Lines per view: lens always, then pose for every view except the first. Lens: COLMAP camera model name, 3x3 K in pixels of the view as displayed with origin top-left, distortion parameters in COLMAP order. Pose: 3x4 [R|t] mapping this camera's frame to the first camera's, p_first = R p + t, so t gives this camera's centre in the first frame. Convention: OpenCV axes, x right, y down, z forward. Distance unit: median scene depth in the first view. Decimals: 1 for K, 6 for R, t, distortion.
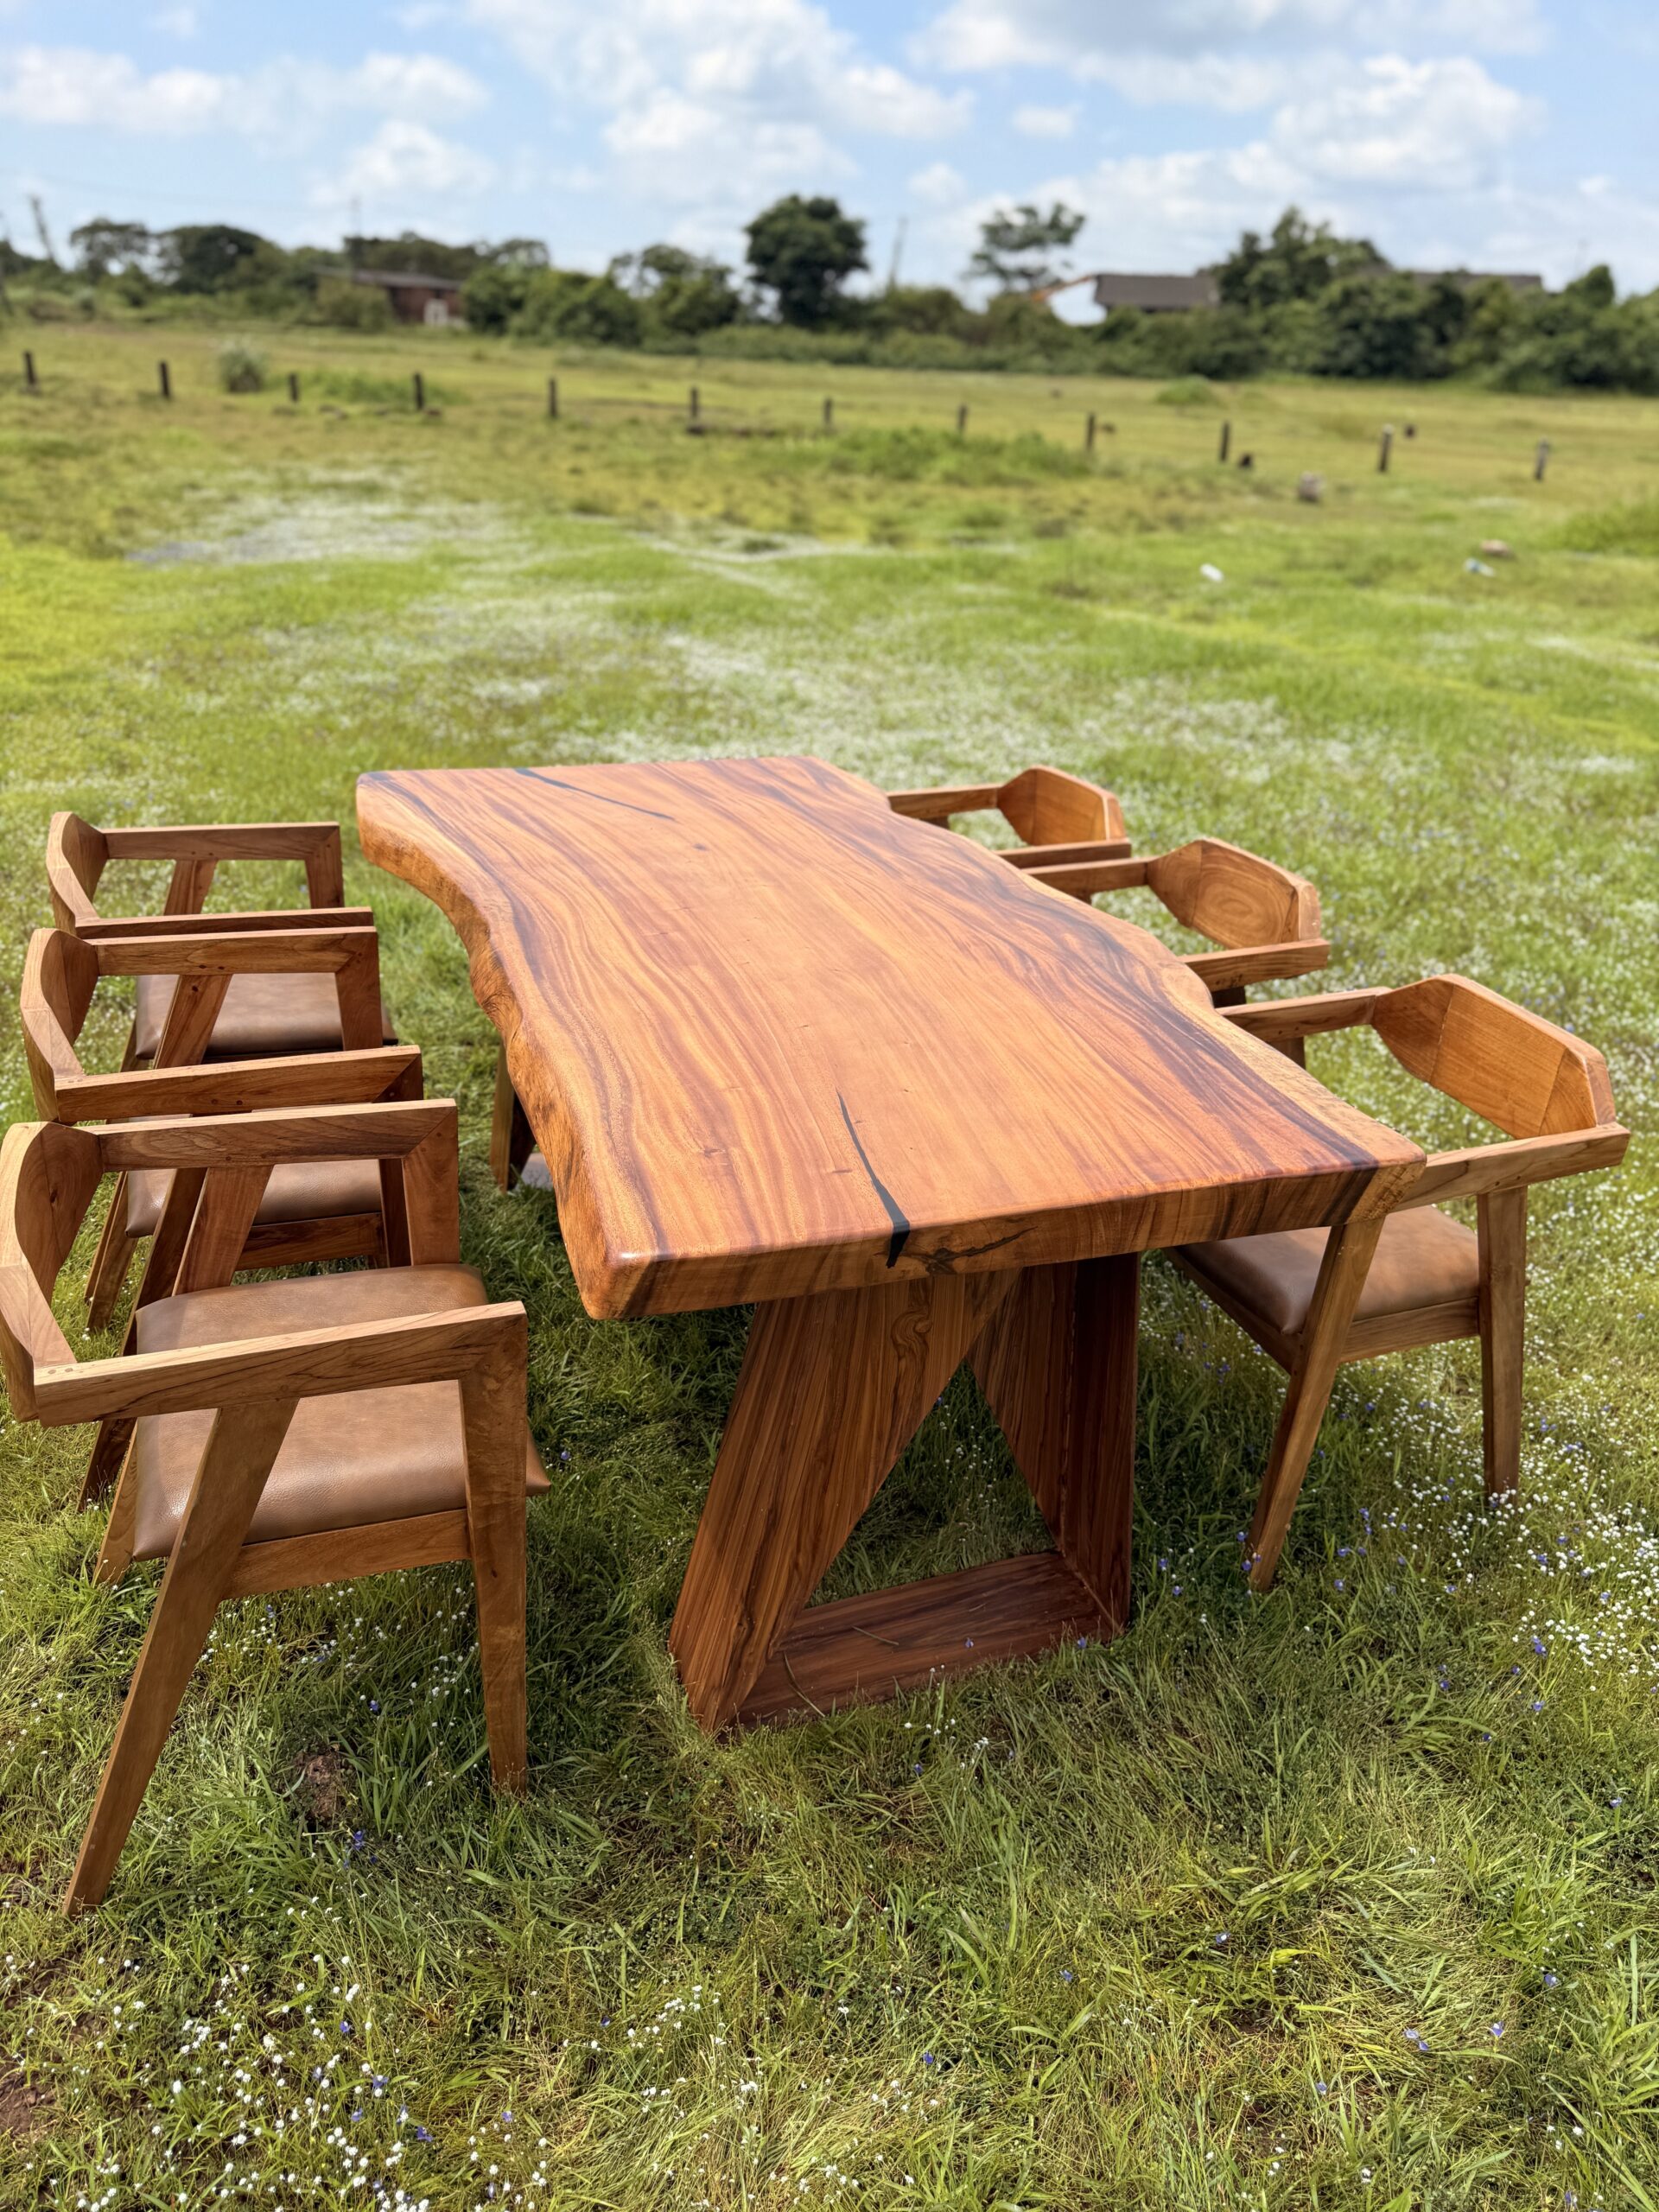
lens RADIAL K [[1717.4, 0, 833.4], [0, 1717.4, 1114.6], [0, 0, 1]] dist [0.216105, -0.539760]
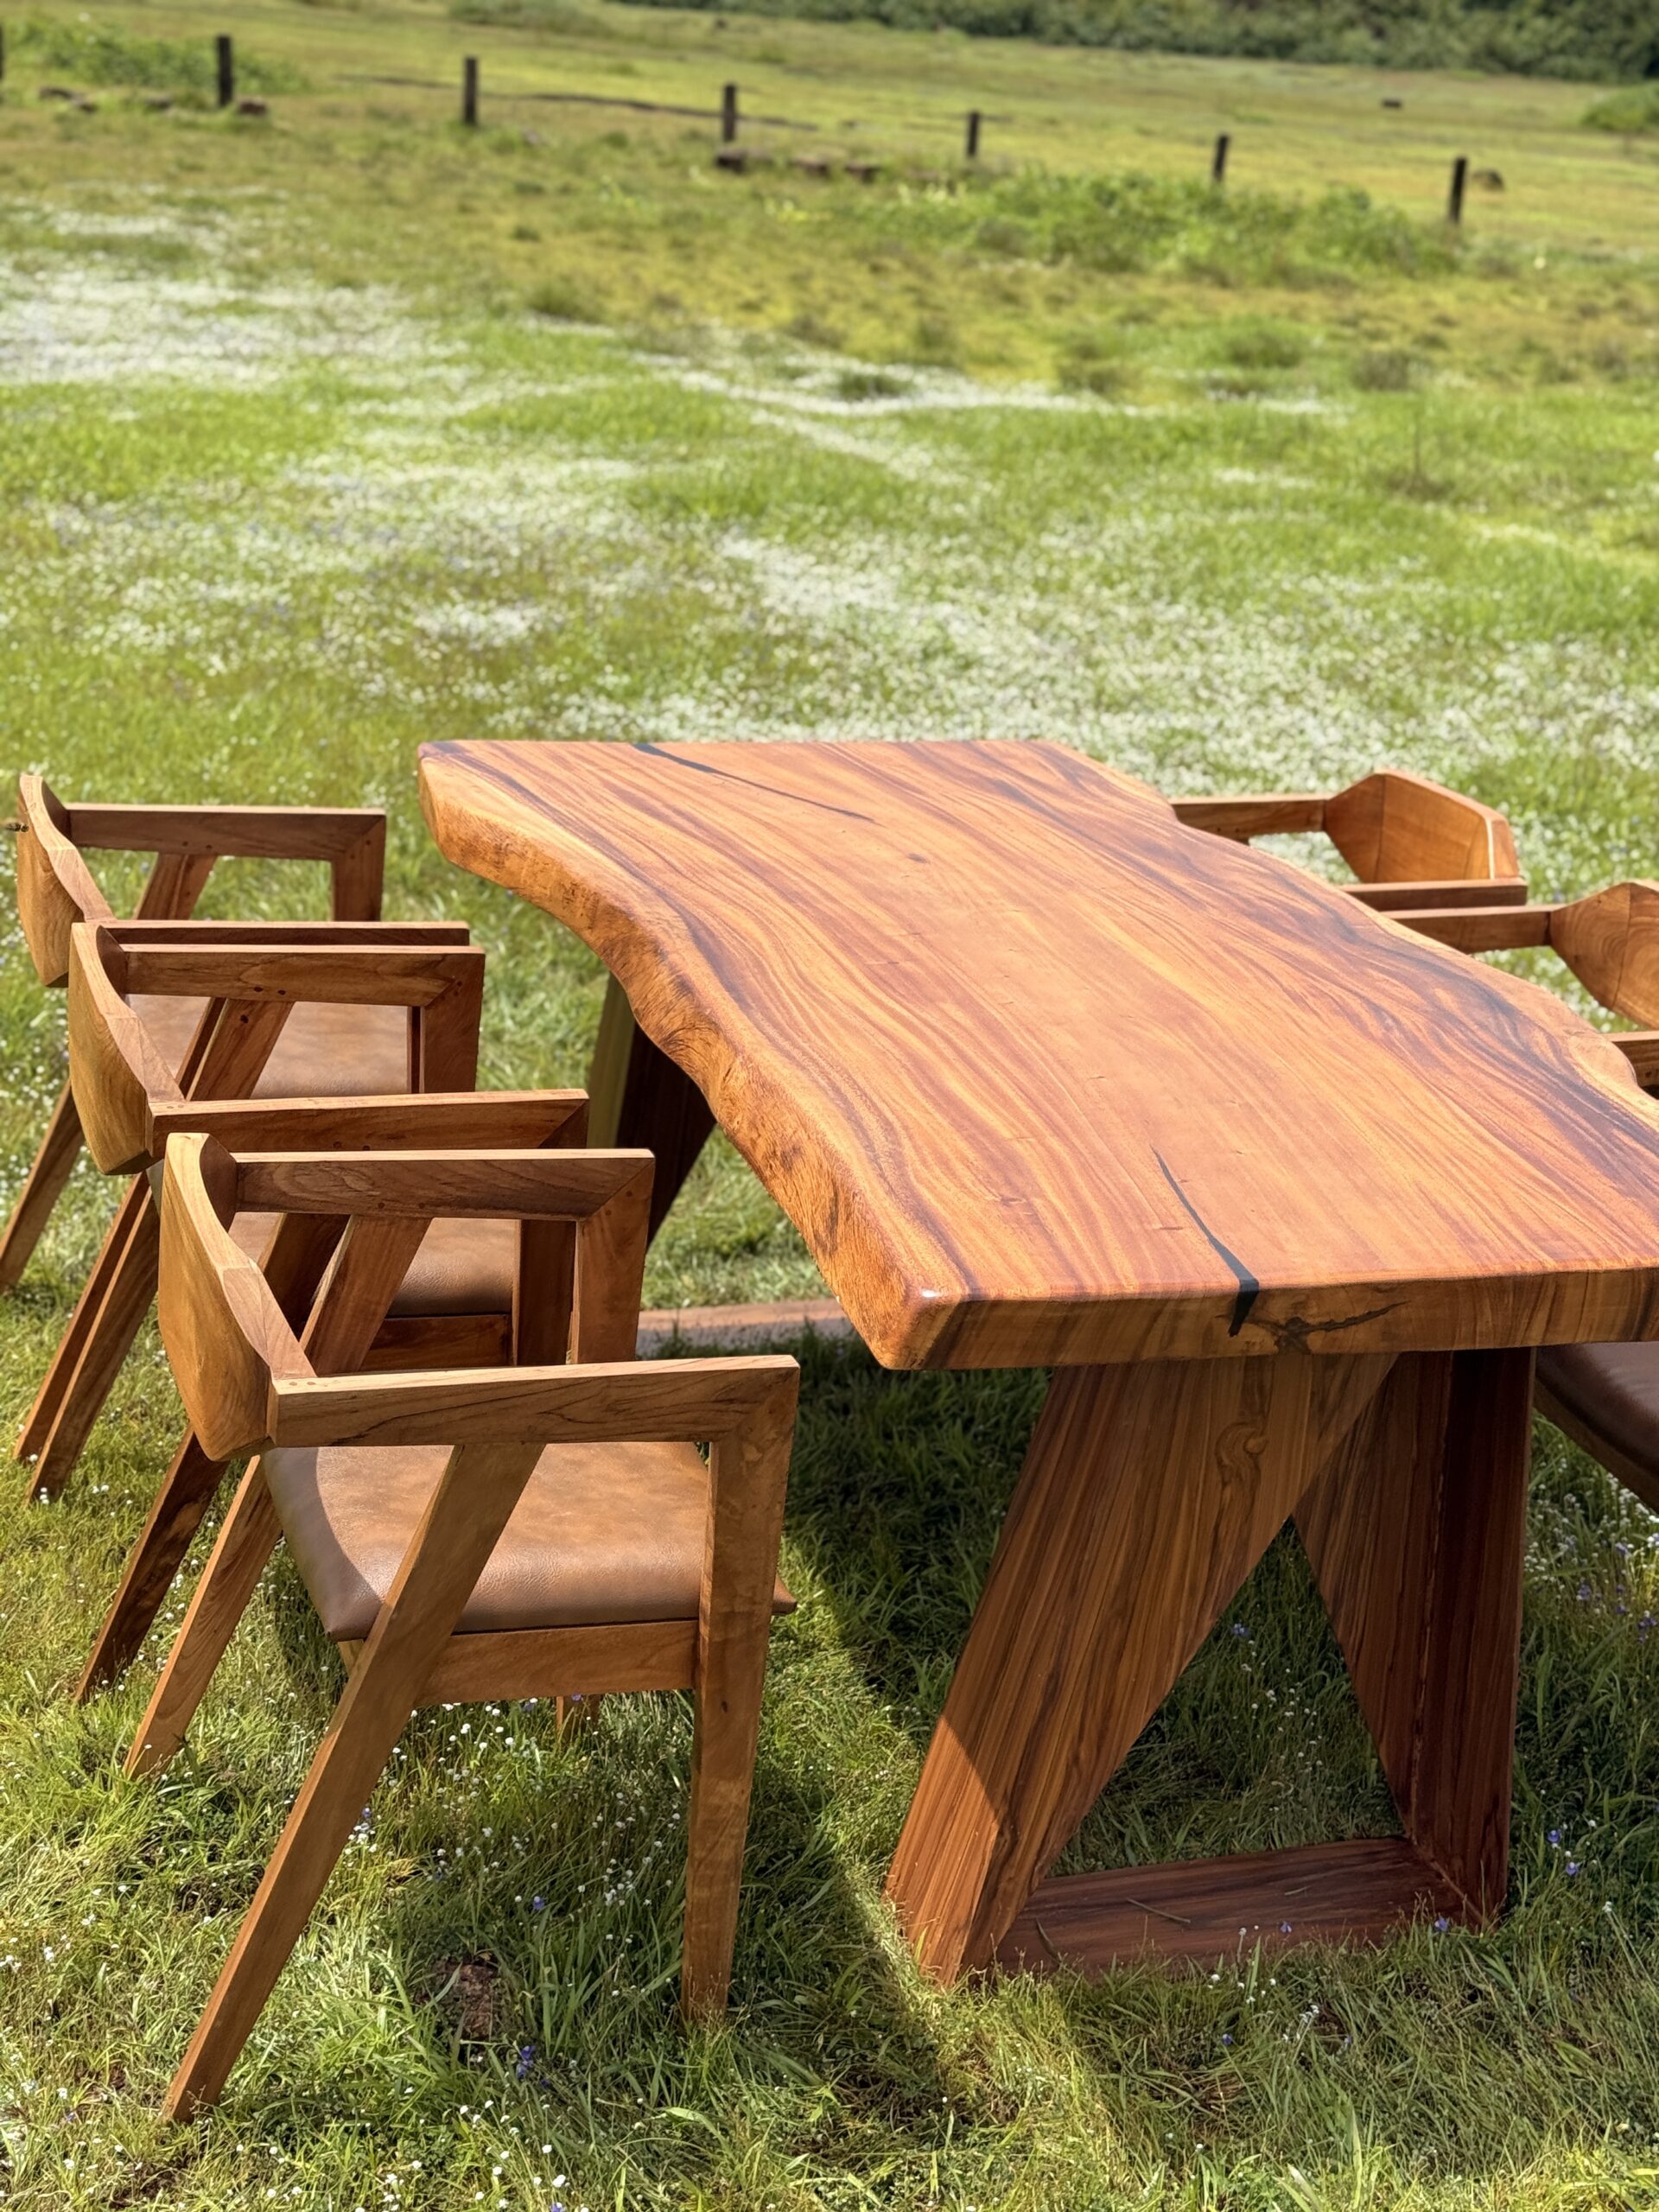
lens RADIAL K [[3454.4, 0, 860.5], [0, 3454.4, 1103.2], [0, 0, 1]] dist [0.189457, -0.109822]
pose [[0.998996, 0.042270, -0.014849, -0.080528], [-0.043591, 0.993595, -0.104249, 0.101280], [0.010347, 0.104792, 0.994440, -0.432311]]
